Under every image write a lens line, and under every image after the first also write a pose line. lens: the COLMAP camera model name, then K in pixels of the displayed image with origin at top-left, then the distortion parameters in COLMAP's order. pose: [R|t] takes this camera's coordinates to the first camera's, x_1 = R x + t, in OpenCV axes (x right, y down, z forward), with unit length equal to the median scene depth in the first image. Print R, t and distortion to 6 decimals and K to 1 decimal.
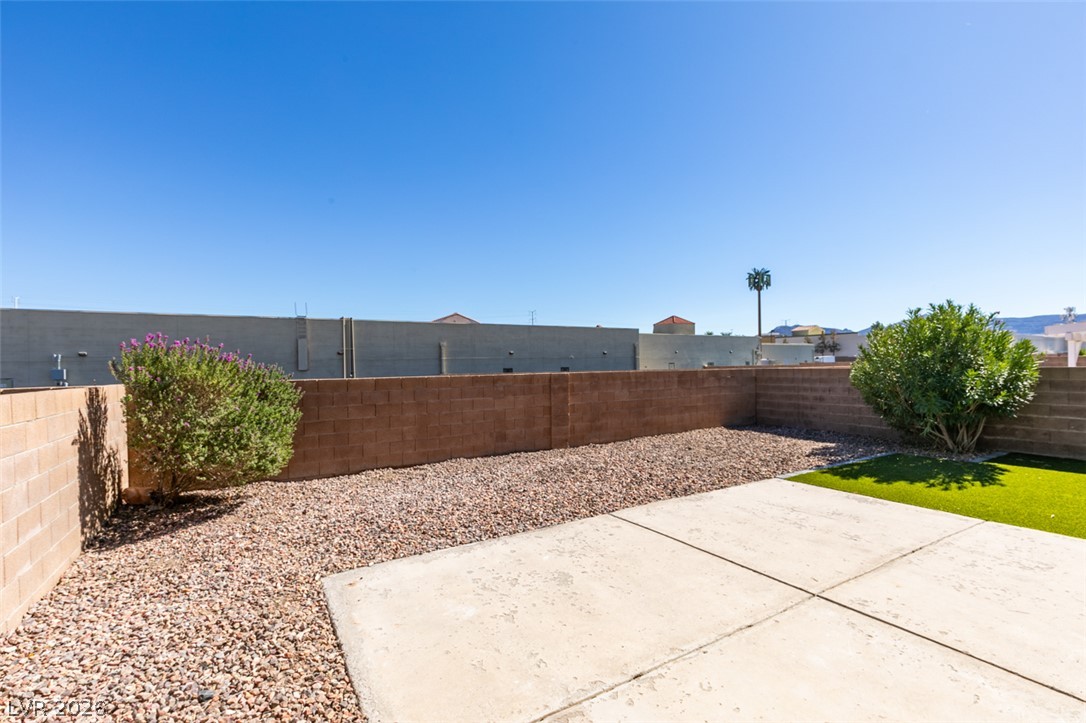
lens RADIAL K [[485.9, 0, 540.5], [0, 485.9, 363.0], [0, 0, 1]] dist [0.003895, -0.001186]
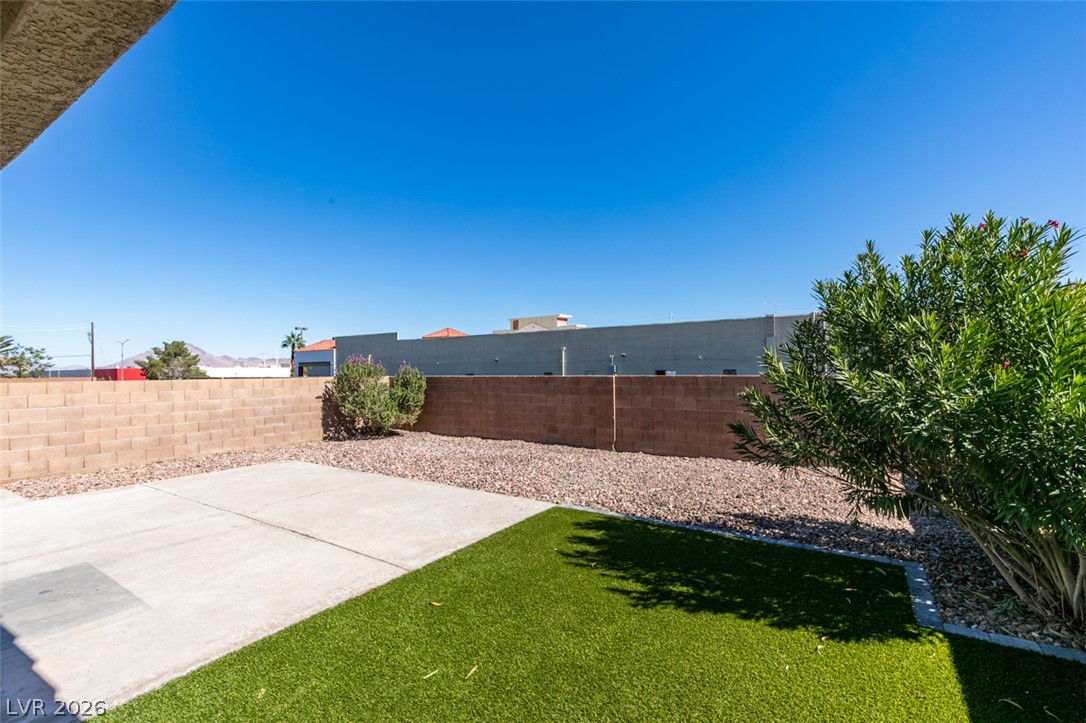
lens RADIAL K [[485.9, 0, 540.5], [0, 485.9, 363.0], [0, 0, 1]] dist [0.003895, -0.001186]
pose [[0.445944, 0.001310, -0.895060, 0.900721], [0.006875, 0.999964, 0.004889, -0.011925], [0.895035, -0.008334, 0.445919, 0.432402]]
